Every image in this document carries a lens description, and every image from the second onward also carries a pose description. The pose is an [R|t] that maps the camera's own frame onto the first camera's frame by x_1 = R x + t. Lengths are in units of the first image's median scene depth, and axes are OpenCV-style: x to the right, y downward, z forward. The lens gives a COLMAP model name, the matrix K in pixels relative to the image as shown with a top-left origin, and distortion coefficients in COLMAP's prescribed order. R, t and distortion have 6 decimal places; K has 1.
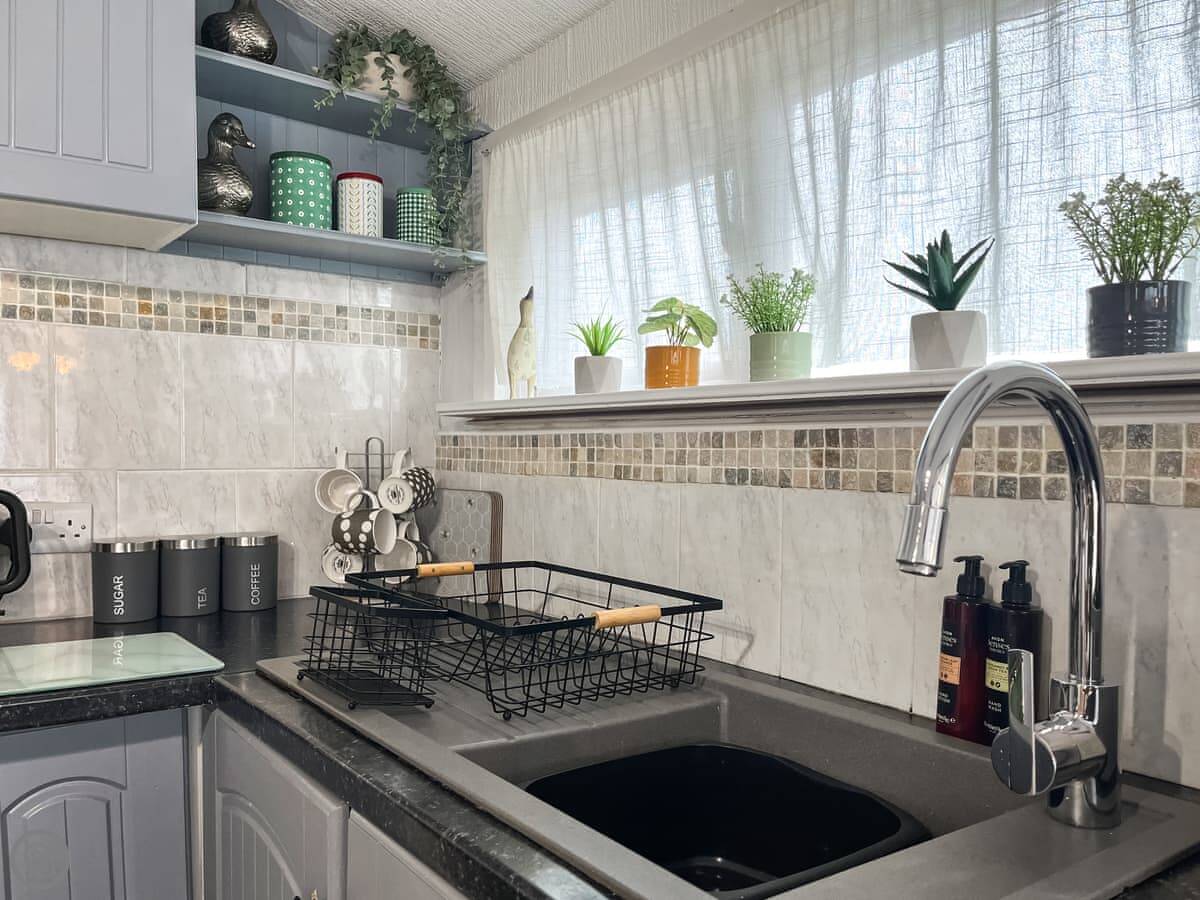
lens RADIAL K [[932.6, 0, 607.1], [0, 932.6, 494.1], [0, 0, 1]] dist [0.042173, -0.062801]
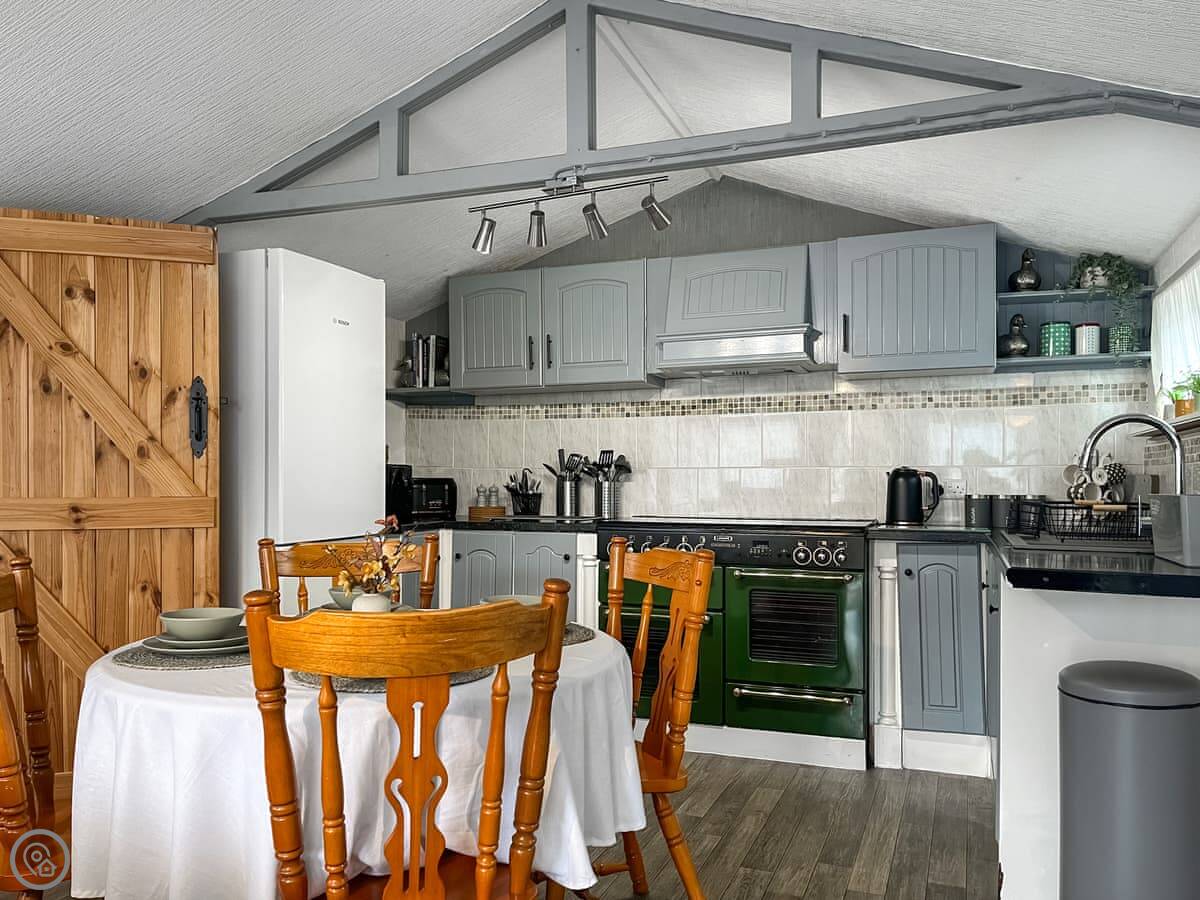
lens RADIAL K [[925.1, 0, 600.0], [0, 925.1, 450.0], [0, 0, 1]] dist [0.006700, 0.002791]
pose [[0.528091, -0.037801, -0.848346, 0.943424], [-0.037059, 0.997031, -0.067495, 0.124112], [0.848379, 0.067083, 0.525122, -1.024497]]
